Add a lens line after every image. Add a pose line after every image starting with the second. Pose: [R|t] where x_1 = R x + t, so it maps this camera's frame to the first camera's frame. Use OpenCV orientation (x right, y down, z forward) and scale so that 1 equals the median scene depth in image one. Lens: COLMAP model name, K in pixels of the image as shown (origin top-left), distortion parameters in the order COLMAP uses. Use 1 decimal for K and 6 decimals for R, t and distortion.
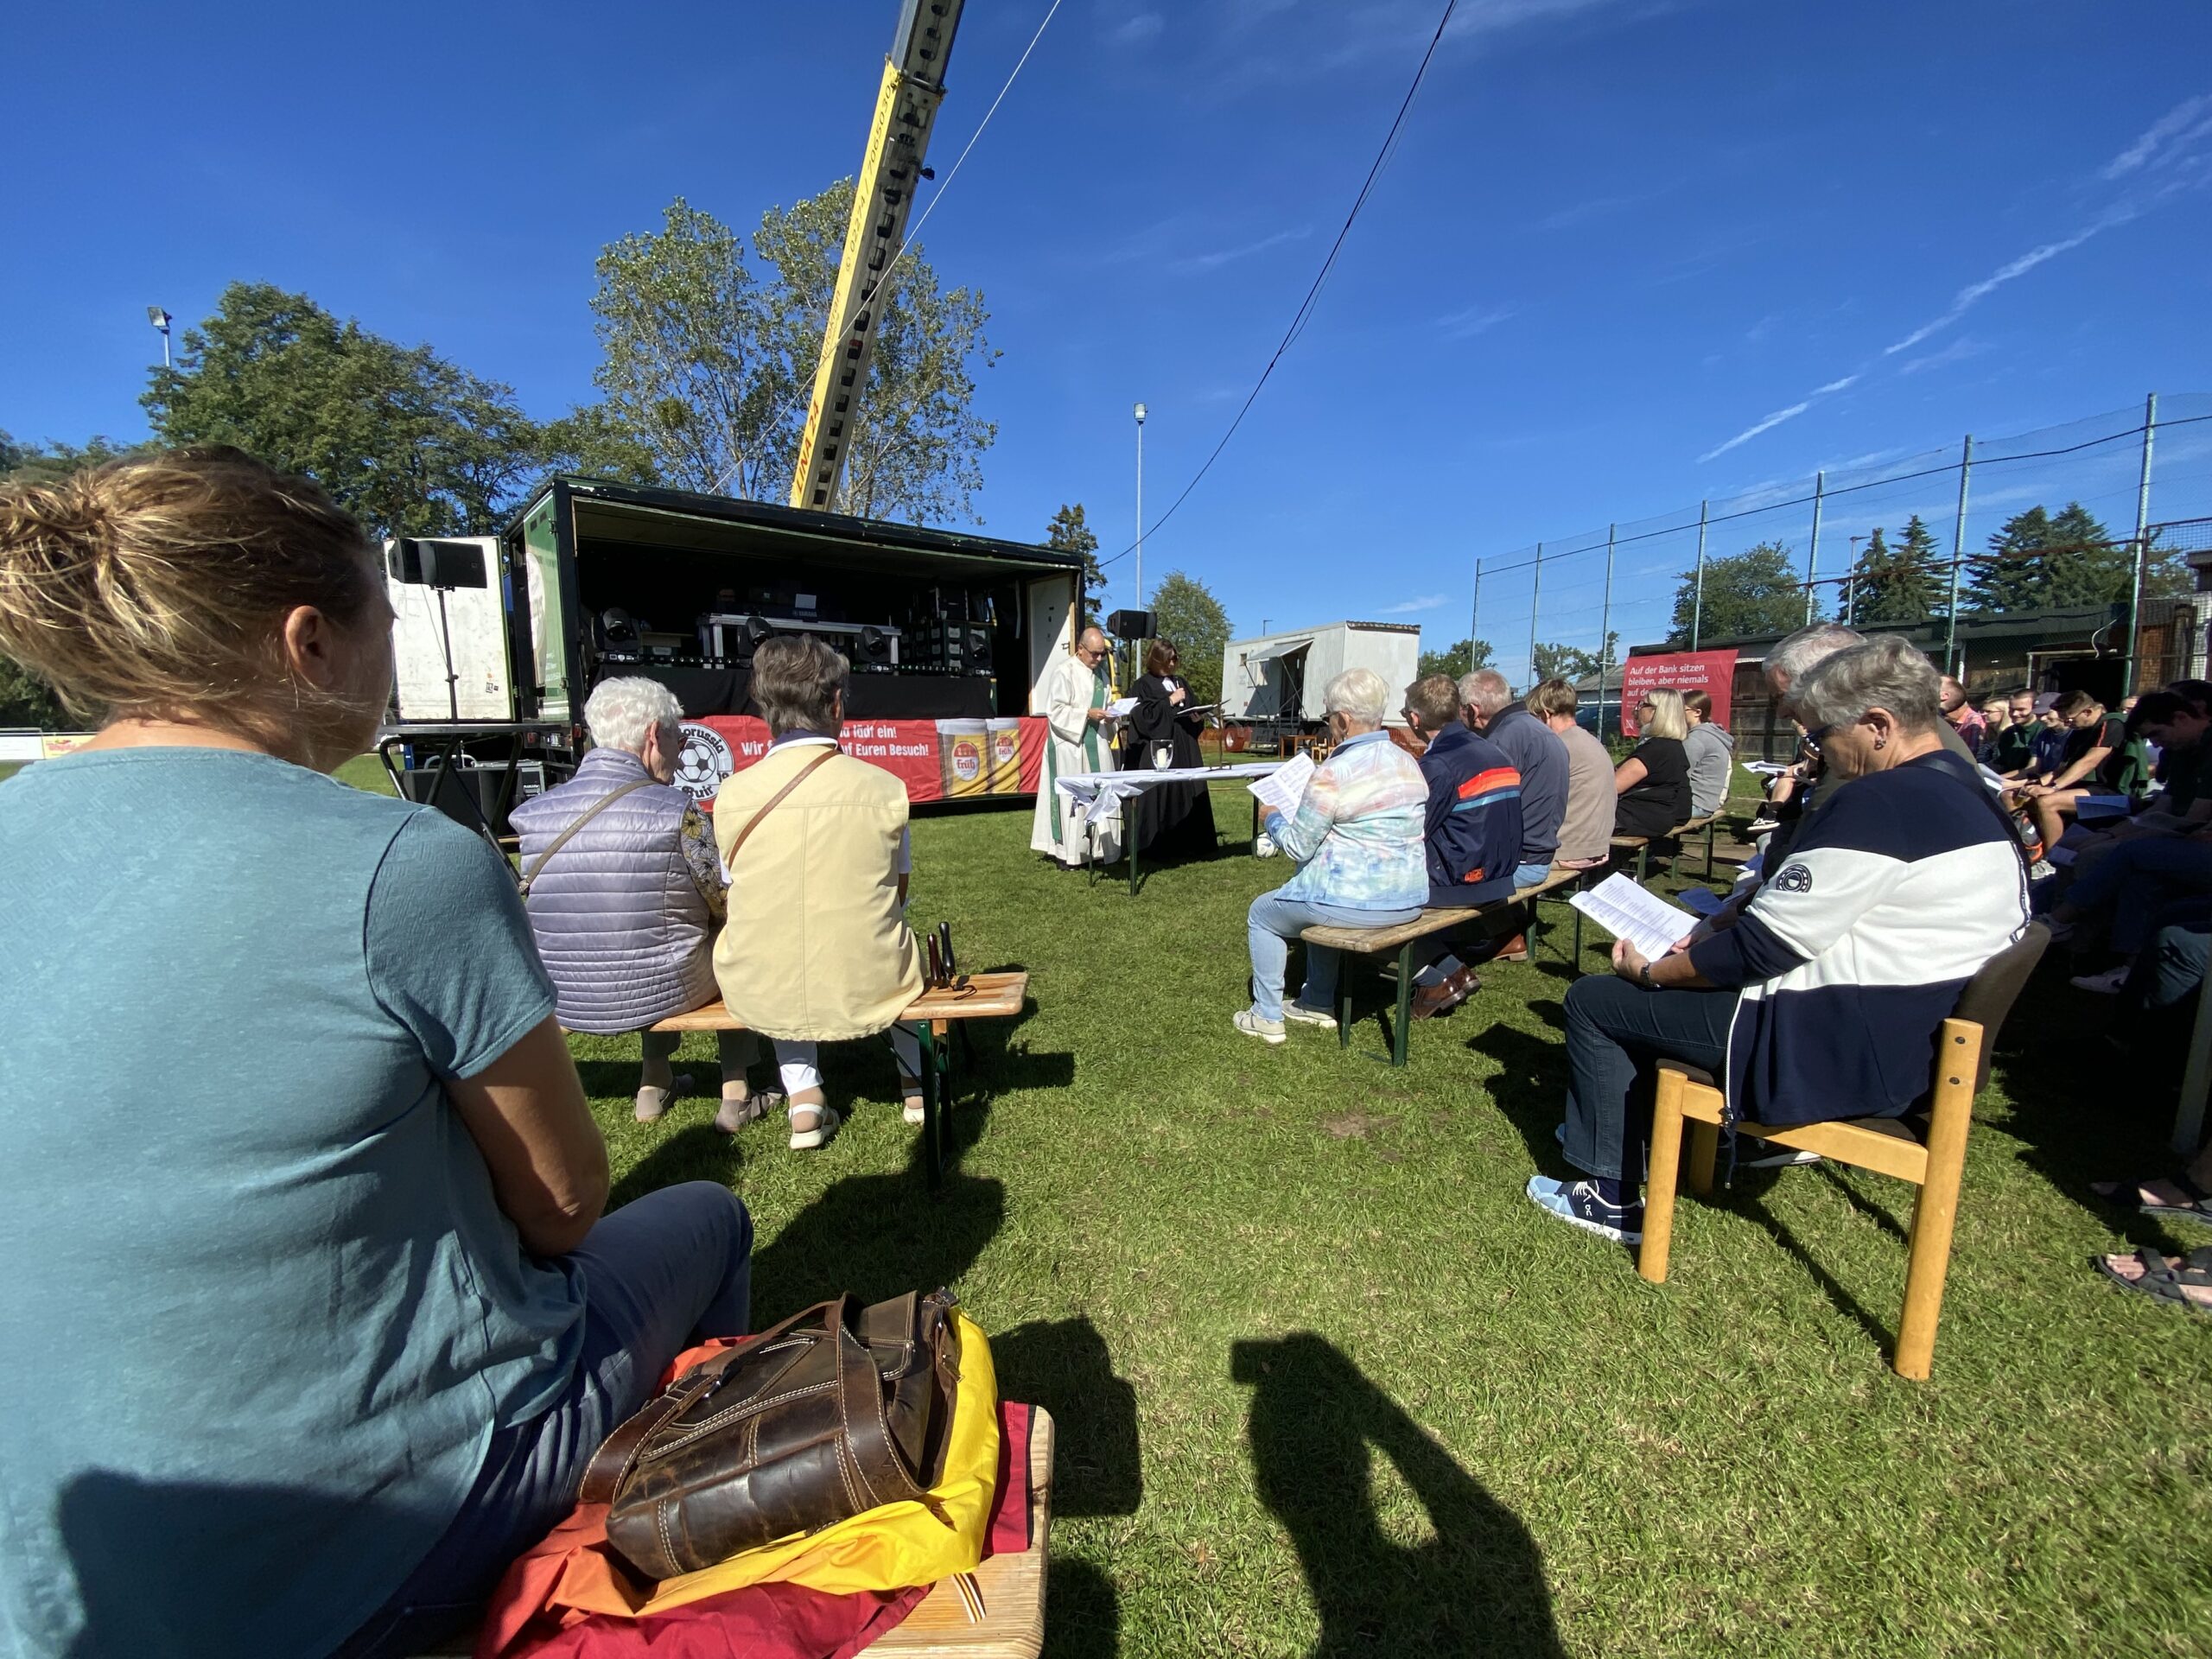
lens RADIAL K [[883.4, 0, 1106.7], [0, 883.4, 842.6], [0, 0, 1]] dist [0.025919, -0.023517]
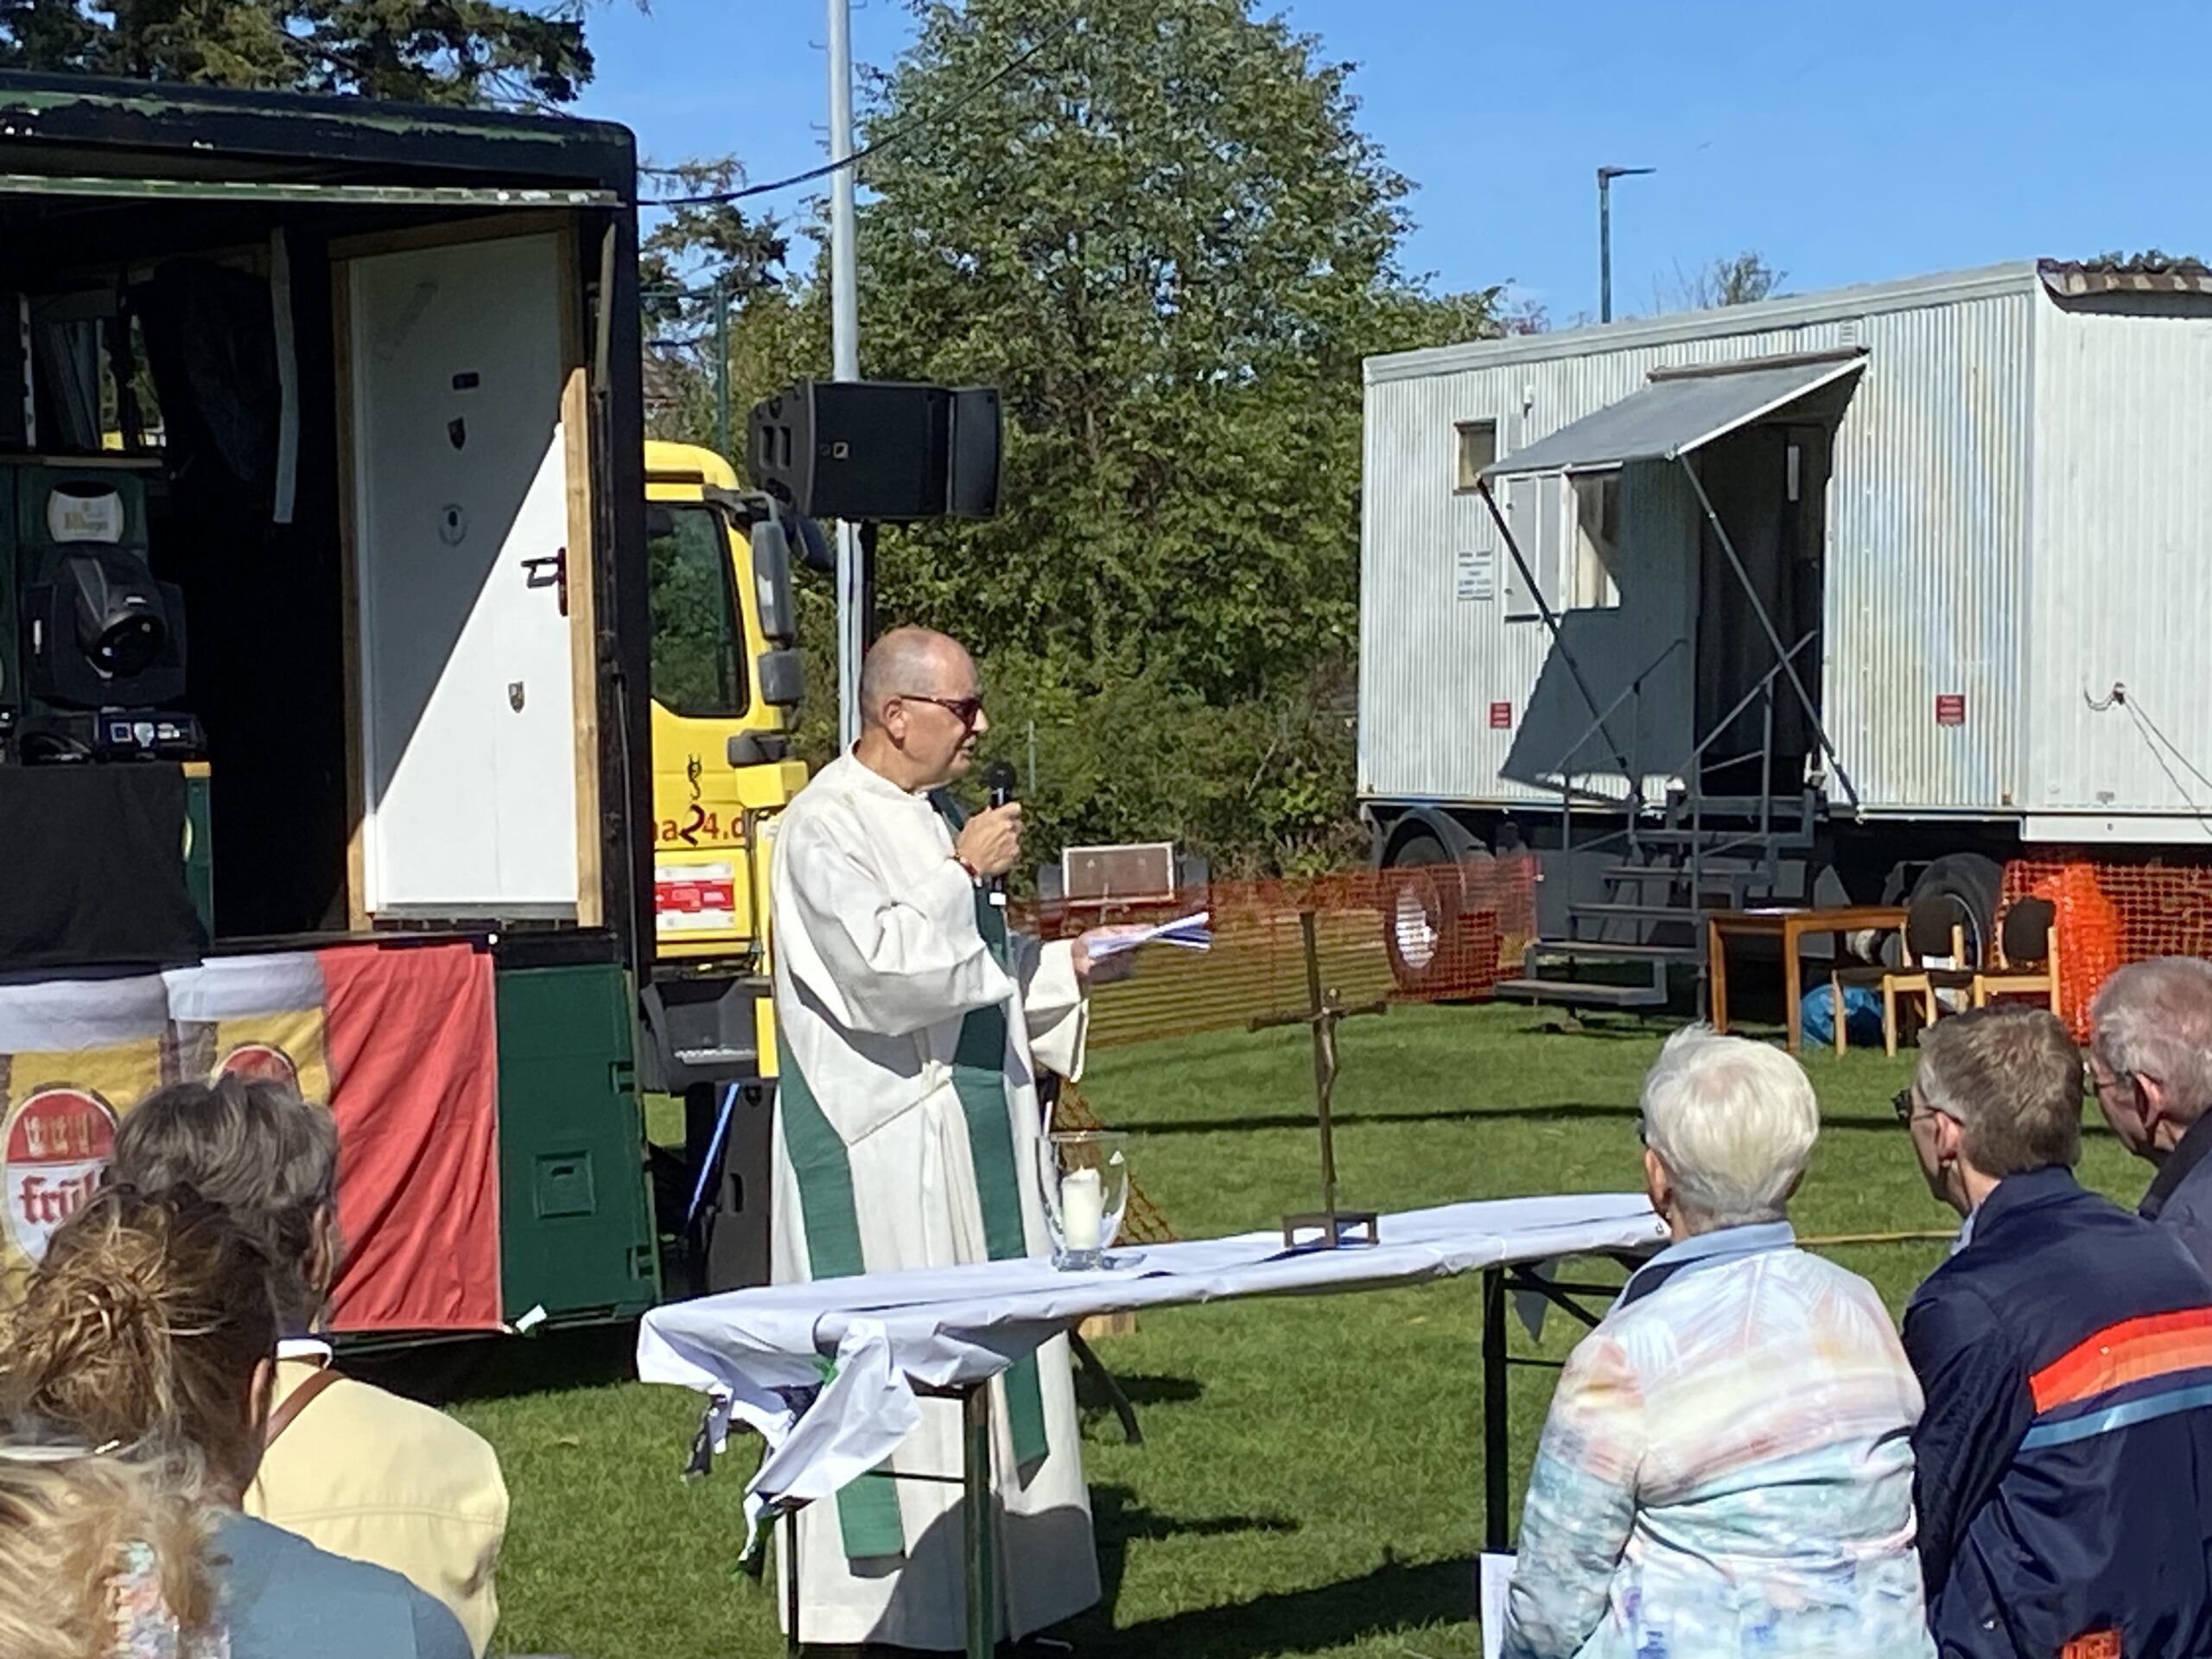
lens RADIAL K [[5923.1, 0, 1109.8], [0, 5923.1, 745.2], [0, 0, 1]] dist [0.062358, 0.834417]
pose [[0.996345, -0.018823, 0.083322, -0.038765], [0.030020, 0.990358, -0.135243, -0.002284], [-0.079973, 0.137250, 0.987303, -0.379075]]
